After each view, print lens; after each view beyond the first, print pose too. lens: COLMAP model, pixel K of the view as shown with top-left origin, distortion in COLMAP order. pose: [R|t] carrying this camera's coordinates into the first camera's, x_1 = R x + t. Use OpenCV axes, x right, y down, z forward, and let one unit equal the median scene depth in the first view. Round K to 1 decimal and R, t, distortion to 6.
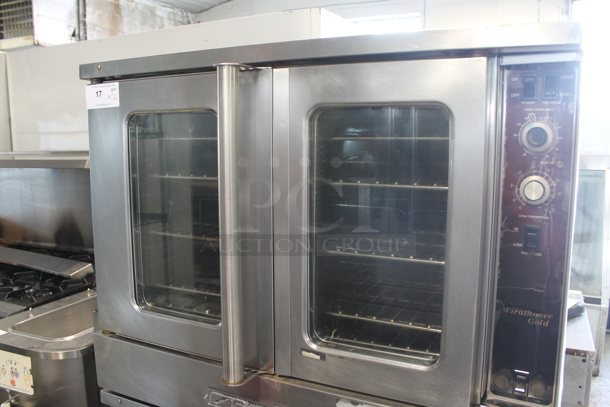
lens RADIAL K [[518.7, 0, 305.9], [0, 518.7, 207.3], [0, 0, 1]] dist [-0.168741, 0.142728]
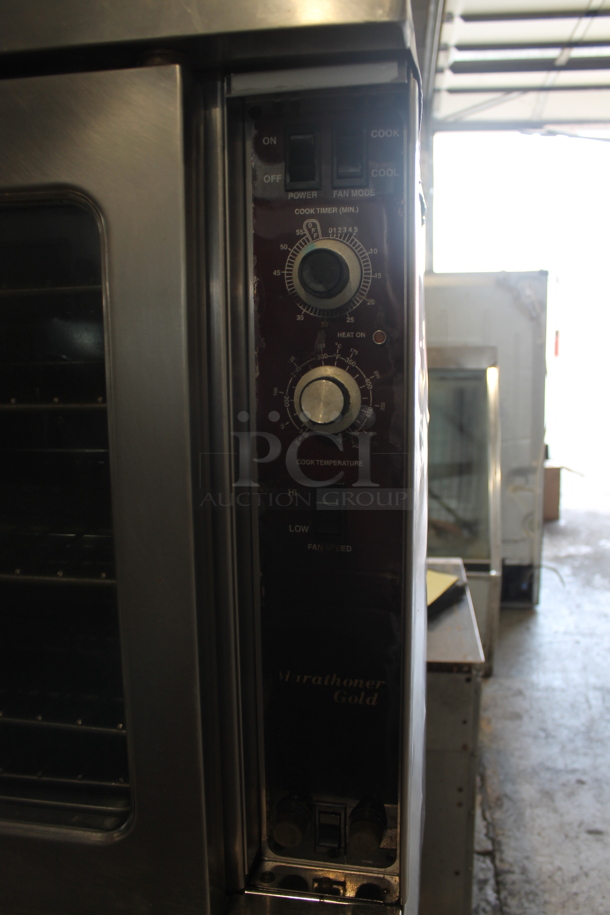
lens RADIAL K [[778.1, 0, 305.0], [0, 778.1, 457.5], [0, 0, 1]] dist [-0.168741, 0.142728]
pose [[0.952476, -0.060412, 0.298564, 0.236184], [0.052884, 0.998047, 0.033238, -0.008560], [-0.299989, -0.015870, 0.953811, 0.376329]]
